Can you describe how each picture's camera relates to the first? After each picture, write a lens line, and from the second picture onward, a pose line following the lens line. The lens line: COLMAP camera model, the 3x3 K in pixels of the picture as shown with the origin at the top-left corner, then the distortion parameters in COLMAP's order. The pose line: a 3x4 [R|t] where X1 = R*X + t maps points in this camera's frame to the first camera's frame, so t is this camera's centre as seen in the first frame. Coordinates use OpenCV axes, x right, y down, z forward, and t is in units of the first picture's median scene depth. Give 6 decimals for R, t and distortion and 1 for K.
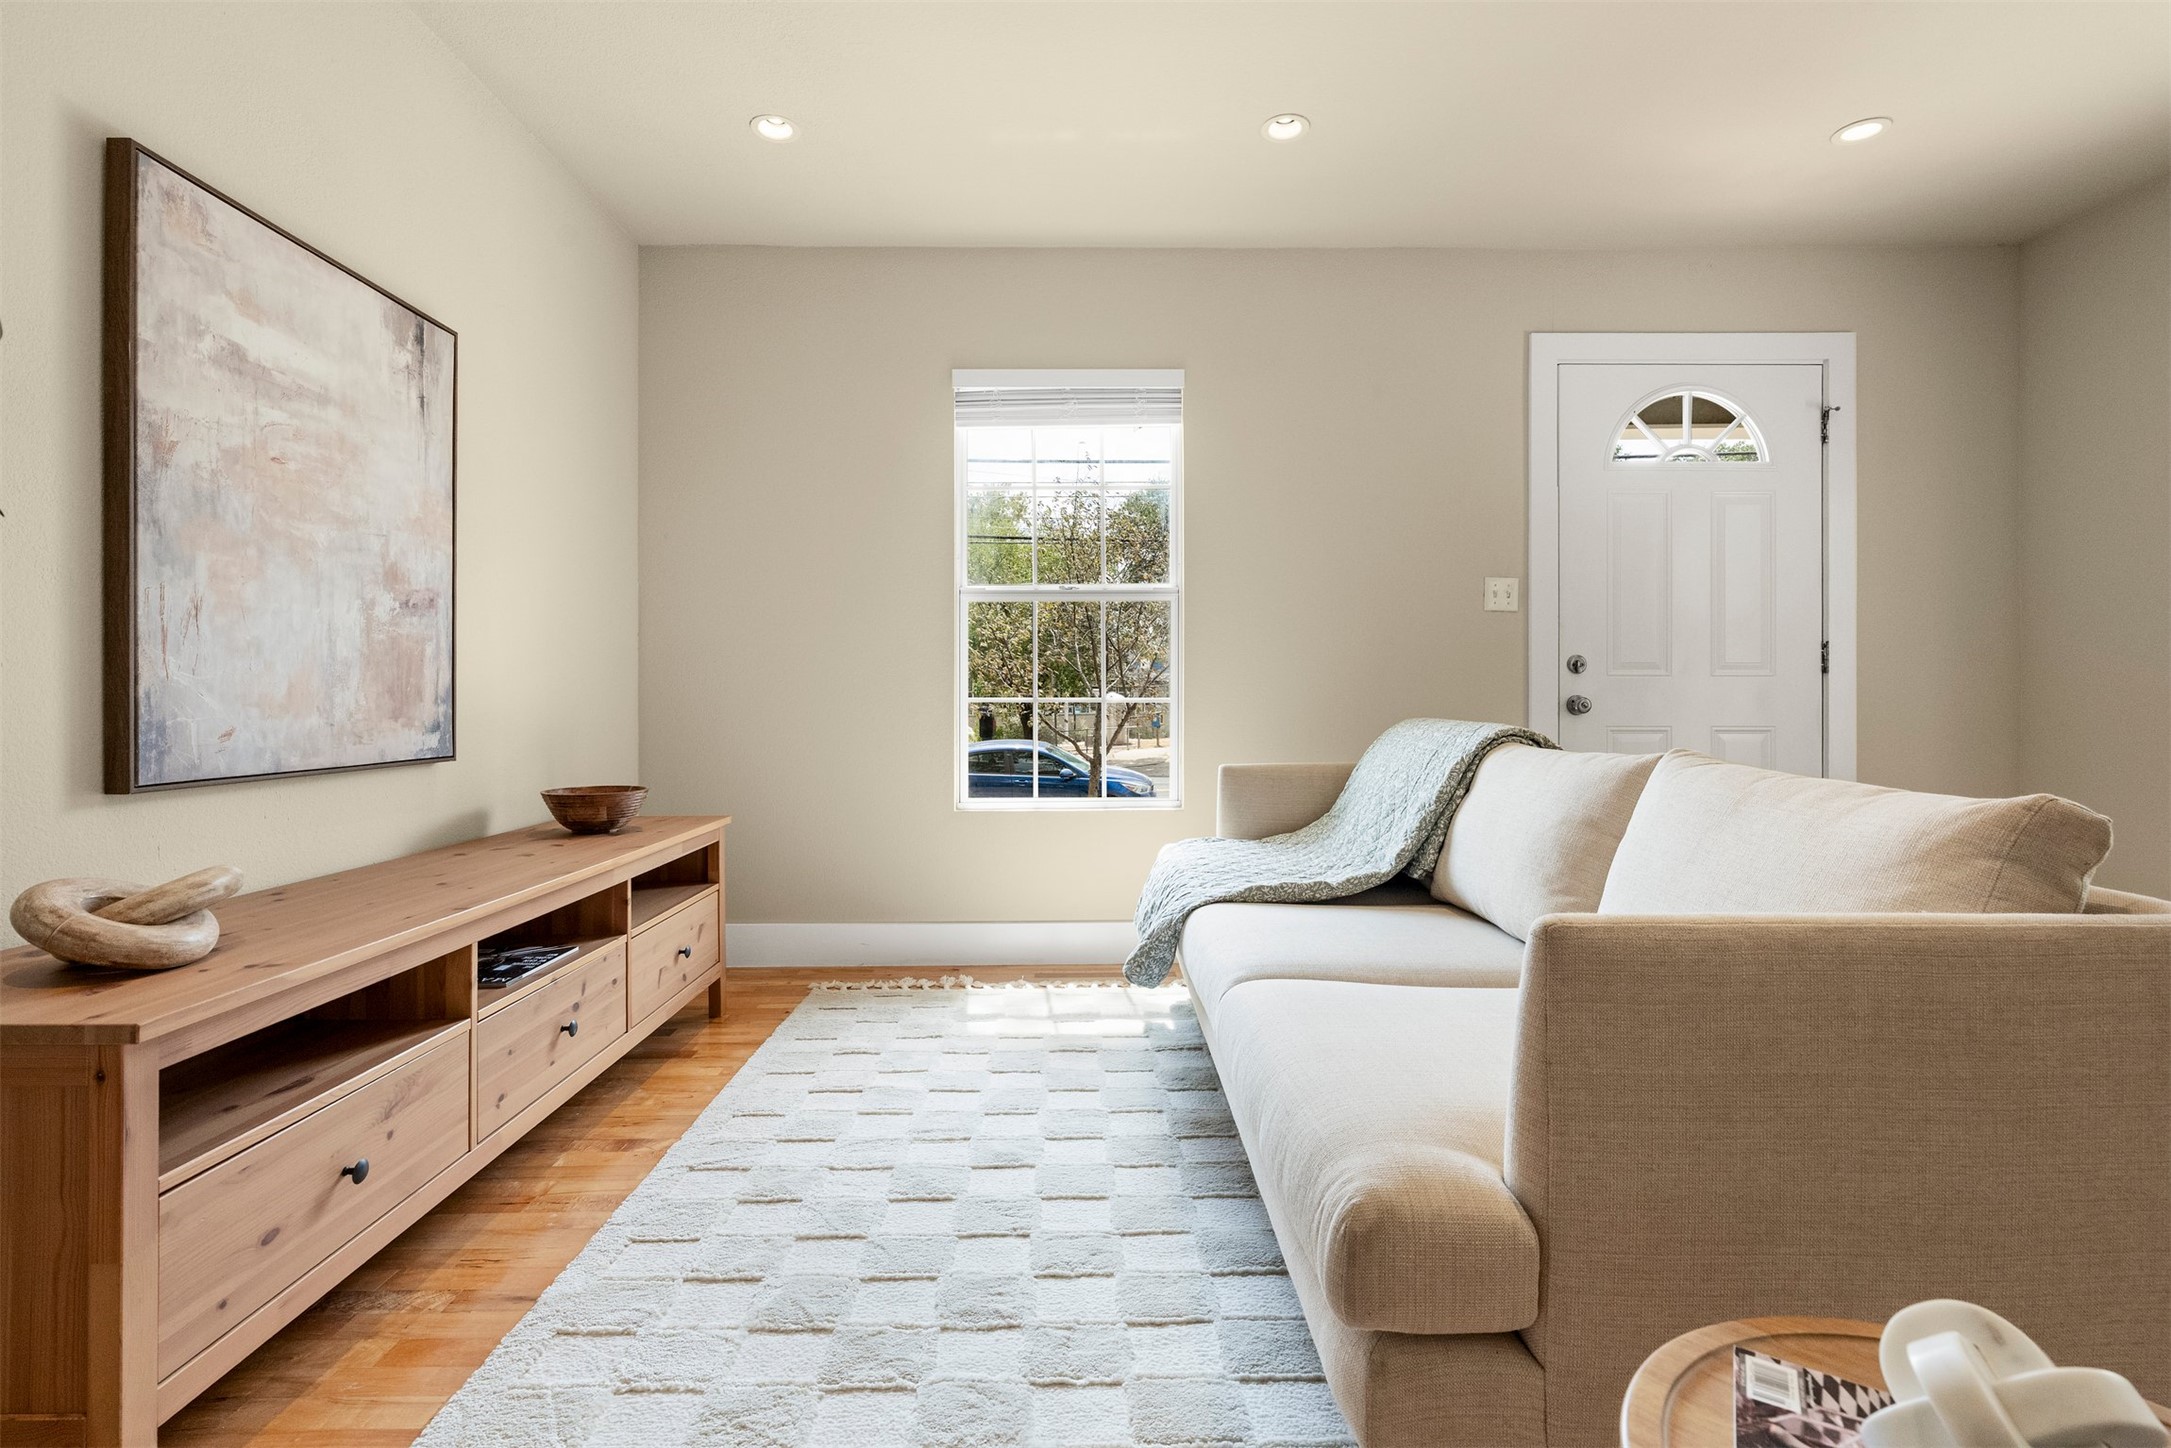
lens RADIAL K [[994.3, 0, 1091.4], [0, 994.3, 700.3], [0, 0, 1]] dist [0.003312, 0.000304]
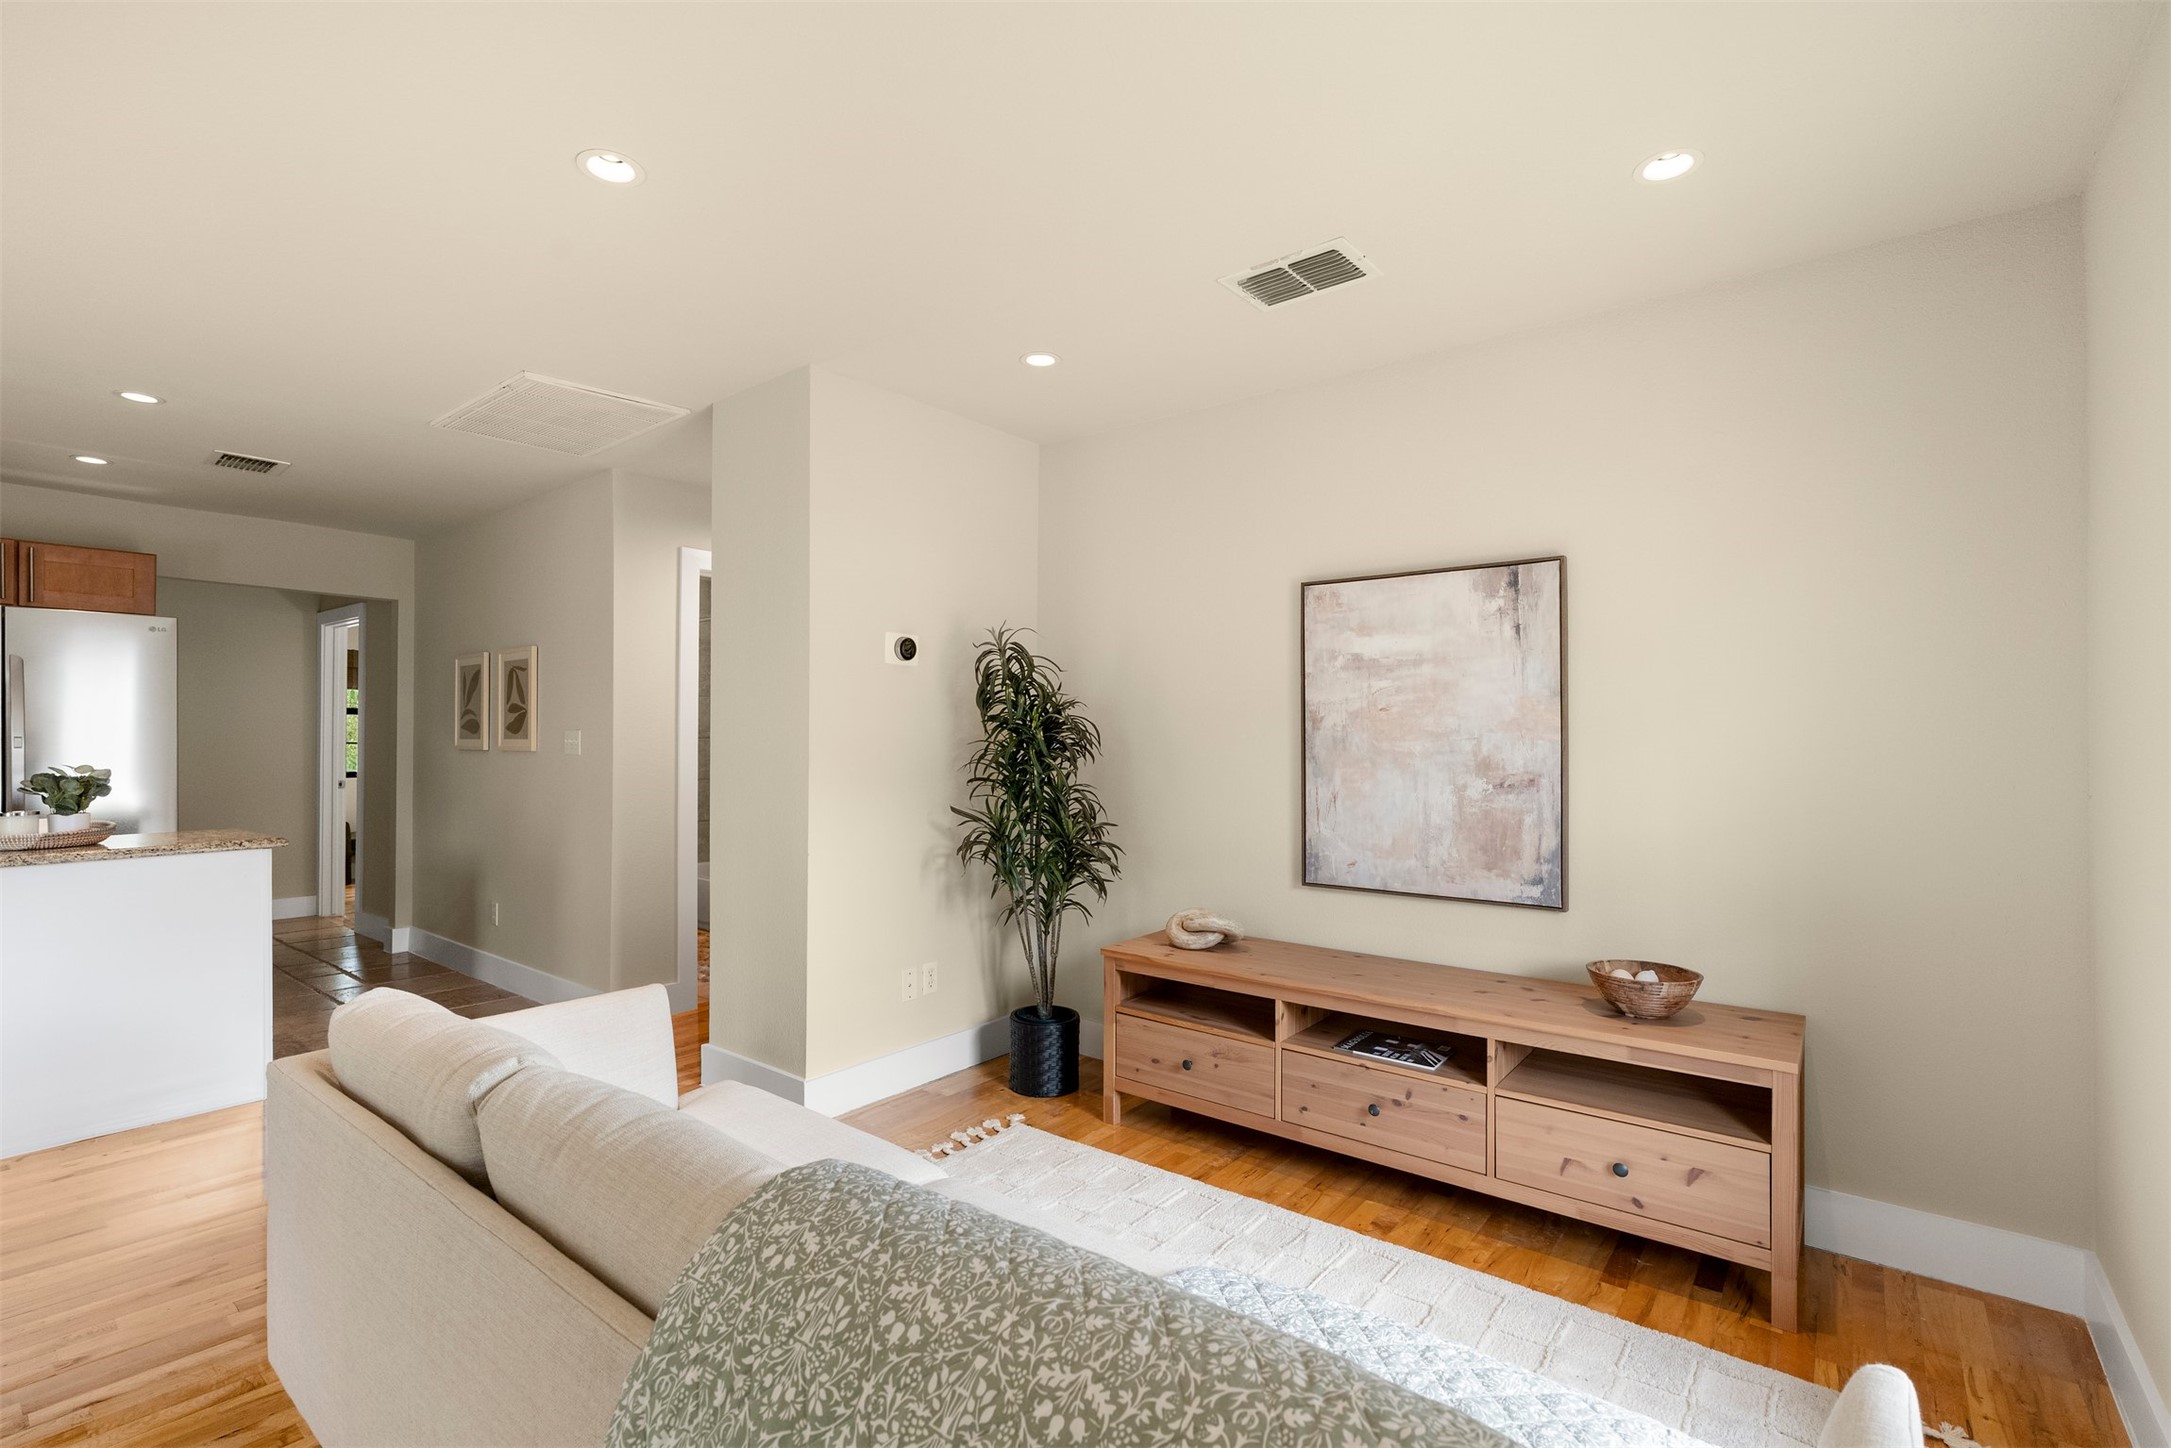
lens RADIAL K [[994.3, 0, 1087.1], [0, 994.3, 726.7], [0, 0, 1]] dist [0.003312, 0.000304]
pose [[-0.638717, -0.010797, -0.769366, 0.765573], [-0.003719, 0.999933, -0.010945, -0.173117], [0.769433, -0.004130, -0.638714, 1.554771]]
